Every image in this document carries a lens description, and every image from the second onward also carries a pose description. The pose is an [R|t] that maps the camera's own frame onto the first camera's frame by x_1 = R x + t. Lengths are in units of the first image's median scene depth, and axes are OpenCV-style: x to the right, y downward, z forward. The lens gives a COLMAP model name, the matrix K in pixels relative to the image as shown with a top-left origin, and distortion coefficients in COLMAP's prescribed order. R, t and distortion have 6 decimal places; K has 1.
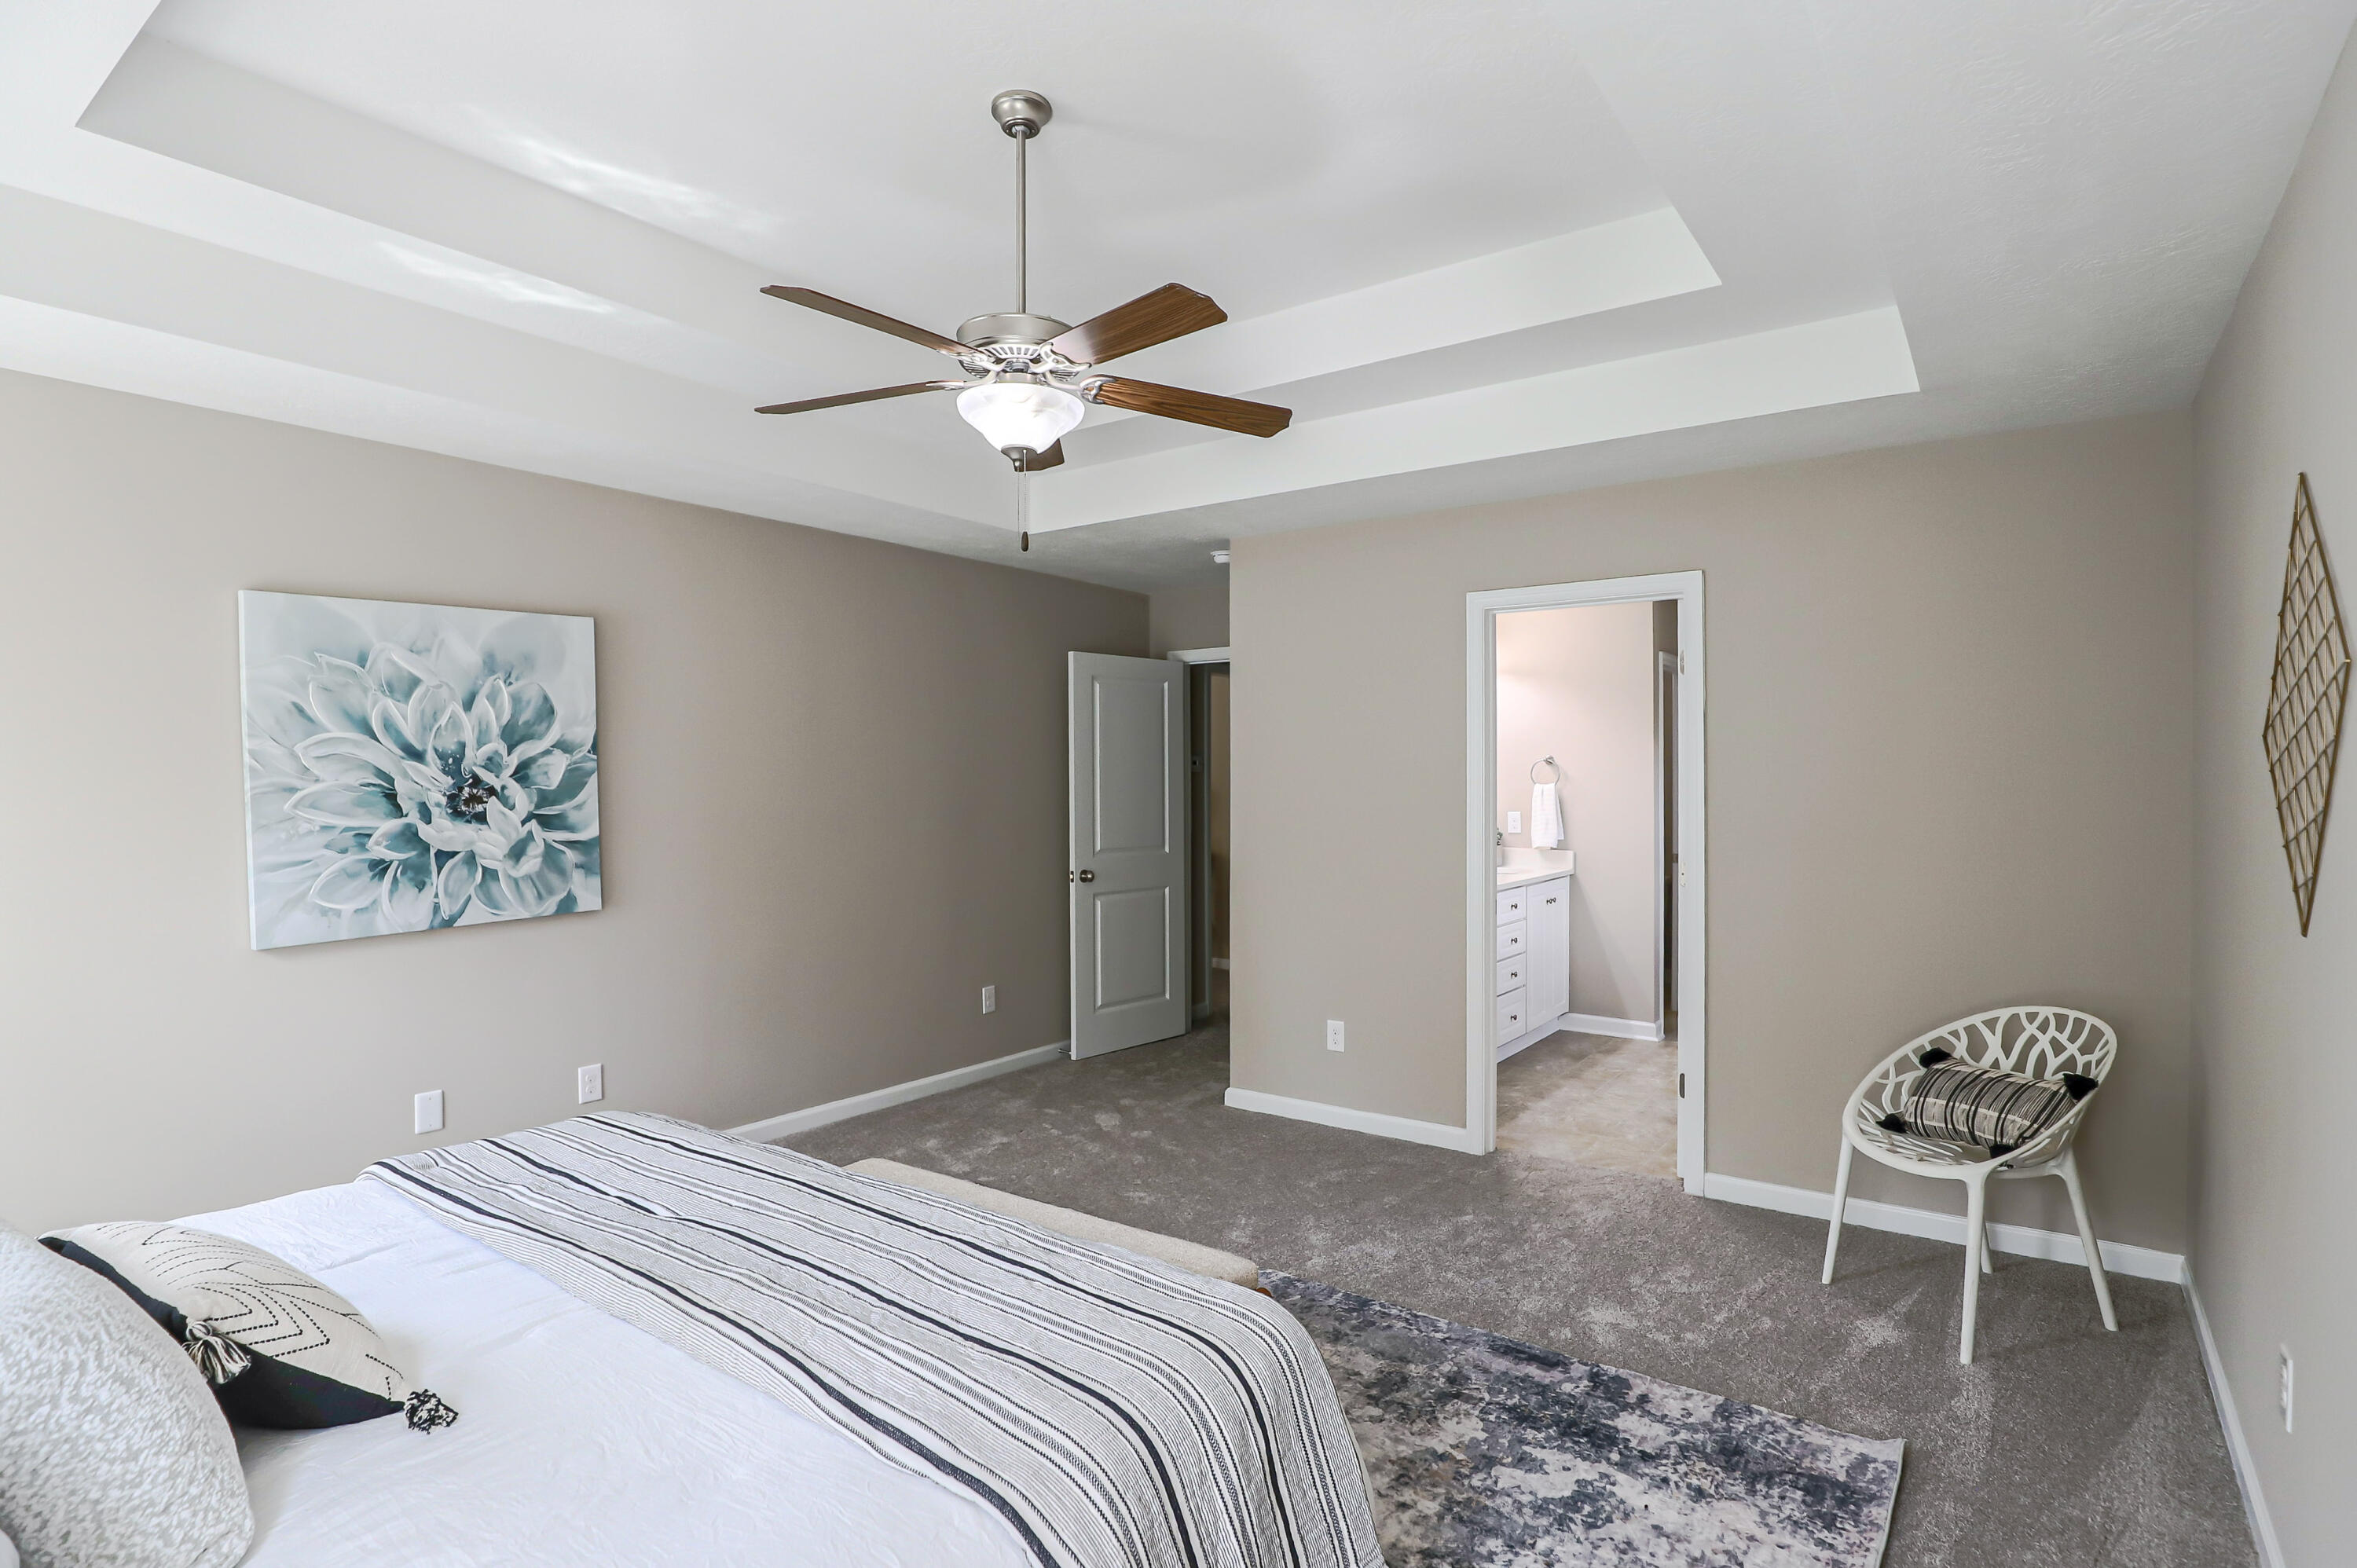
lens RADIAL K [[1161.3, 0, 1182.8], [0, 1161.3, 782.7], [0, 0, 1]] dist [-0.032780, 0.004449]
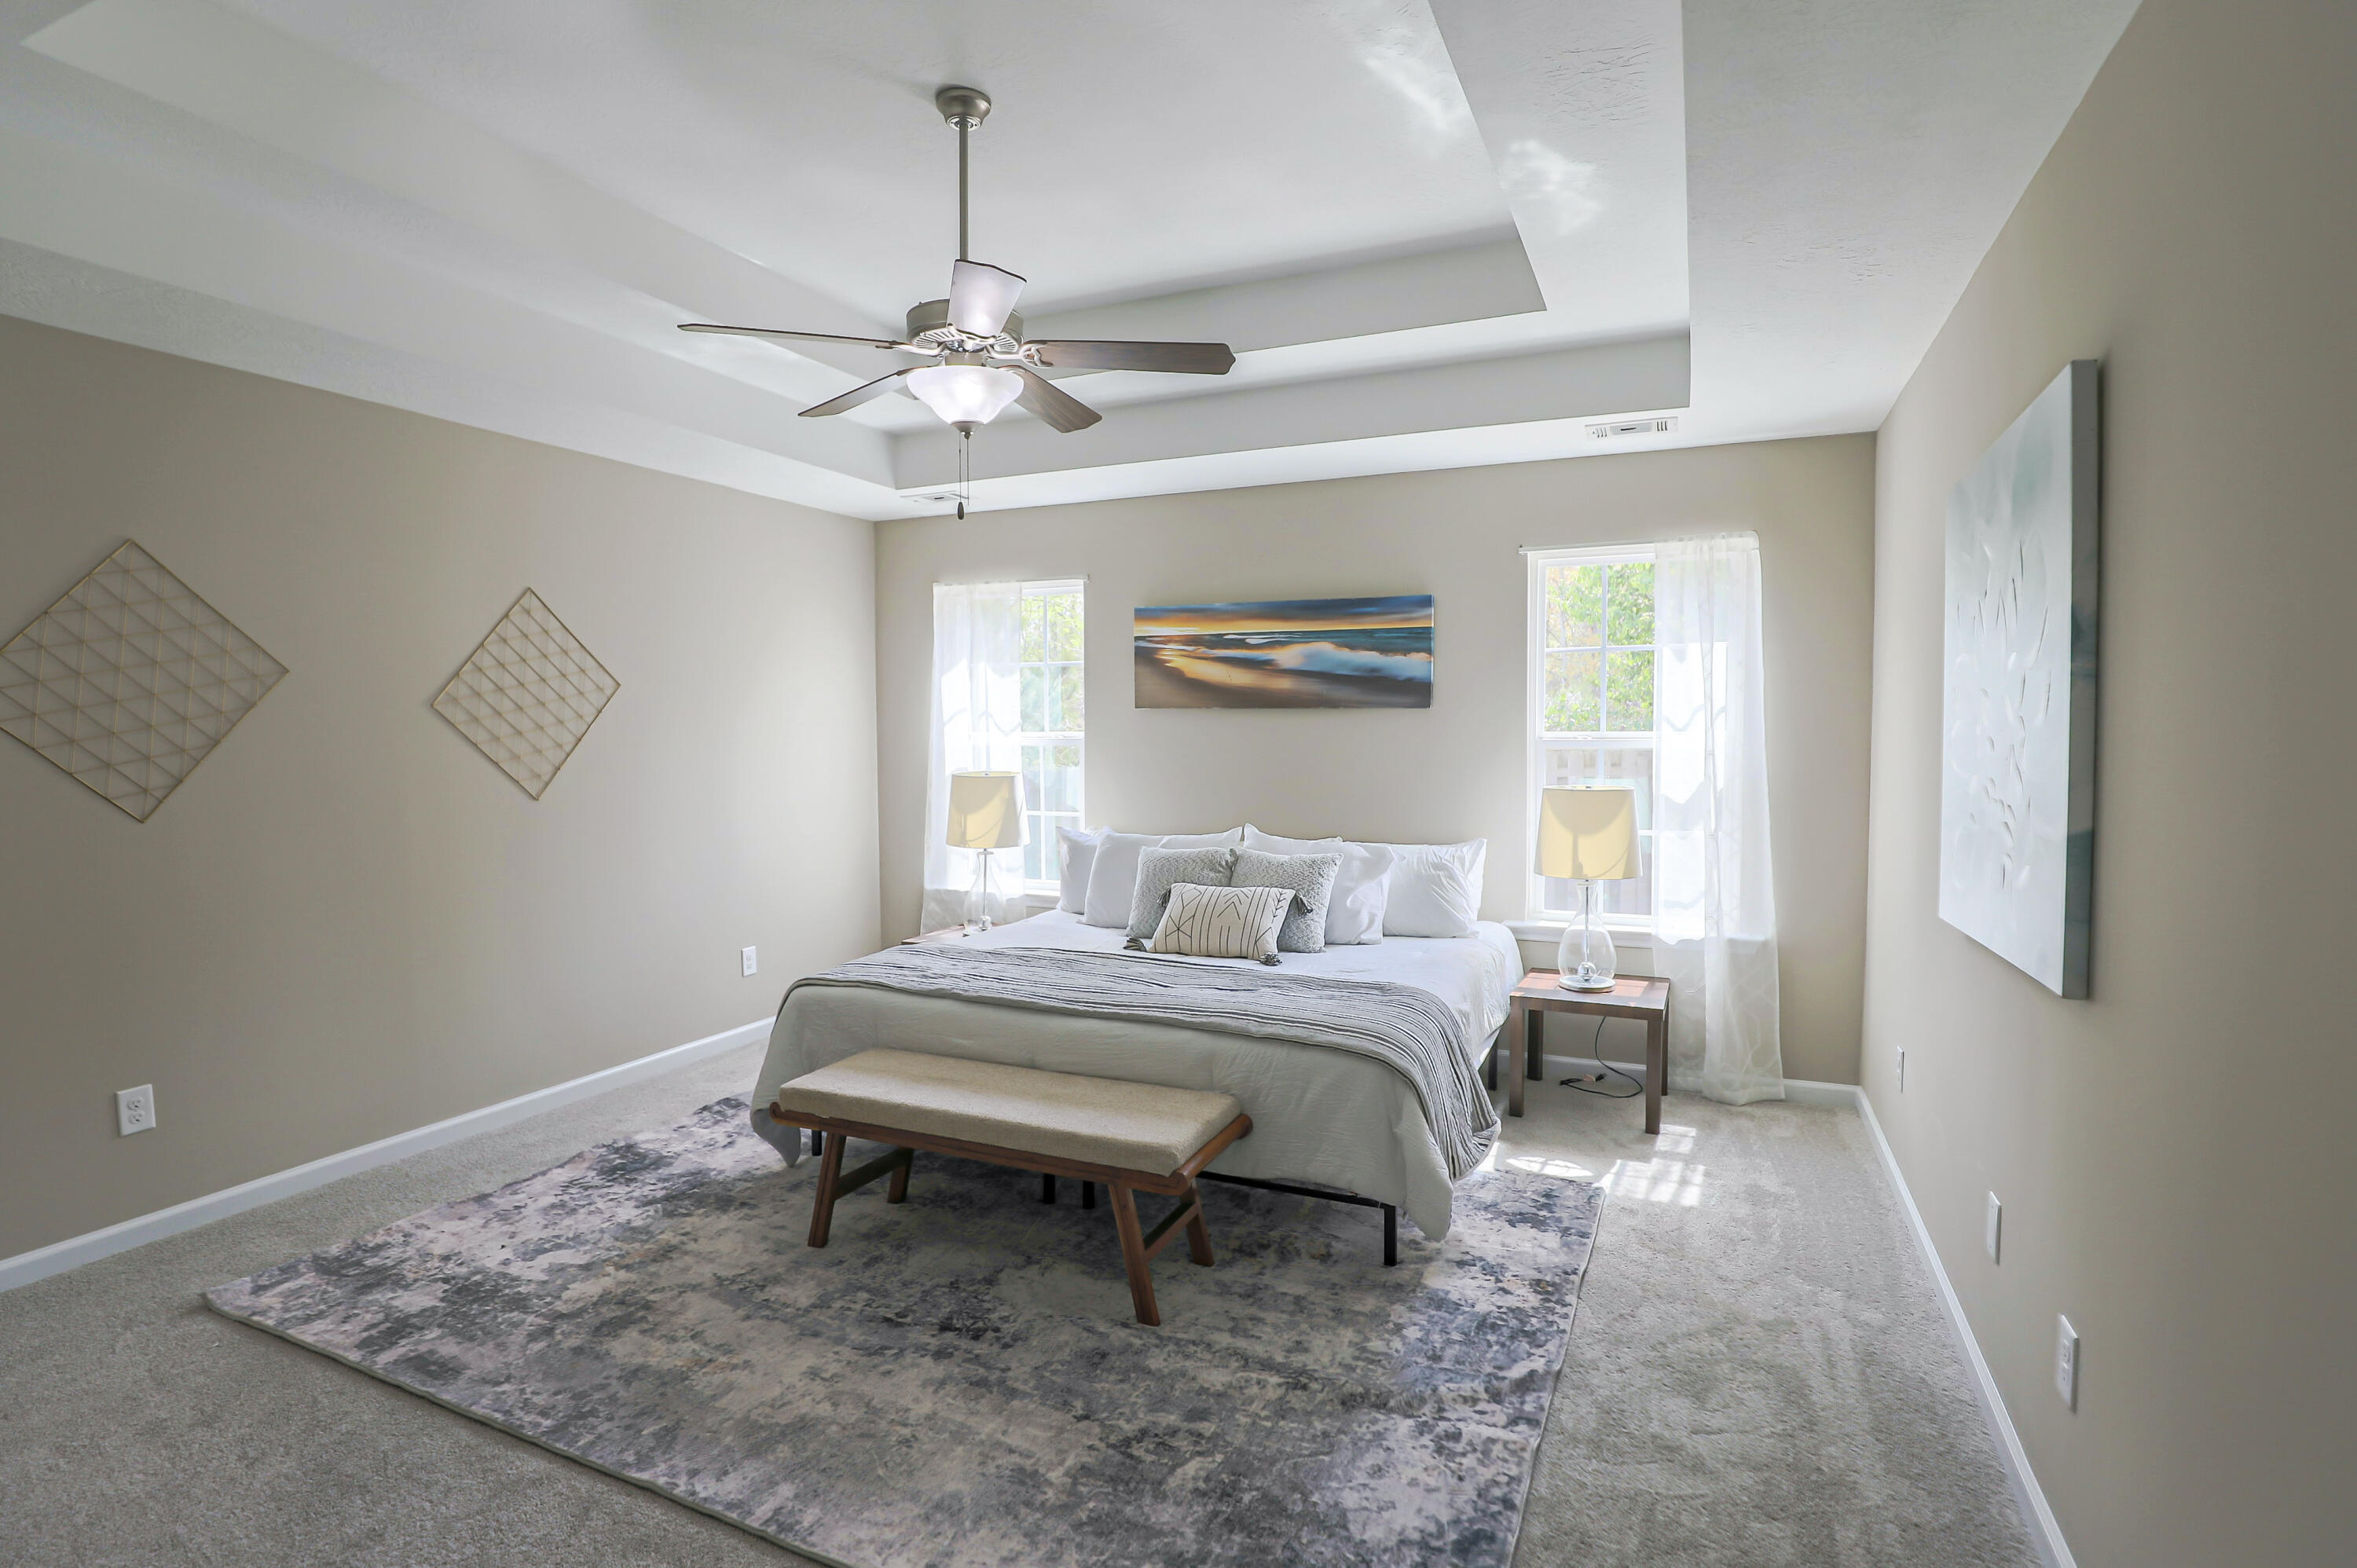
lens RADIAL K [[1161.3, 0, 1182.8], [0, 1161.3, 782.7], [0, 0, 1]] dist [-0.032780, 0.004449]
pose [[-0.978457, 0.013910, -0.205982, -0.118566], [0.004196, 0.998861, 0.047520, 0.005085], [0.206409, 0.045632, -0.977401, 2.336044]]
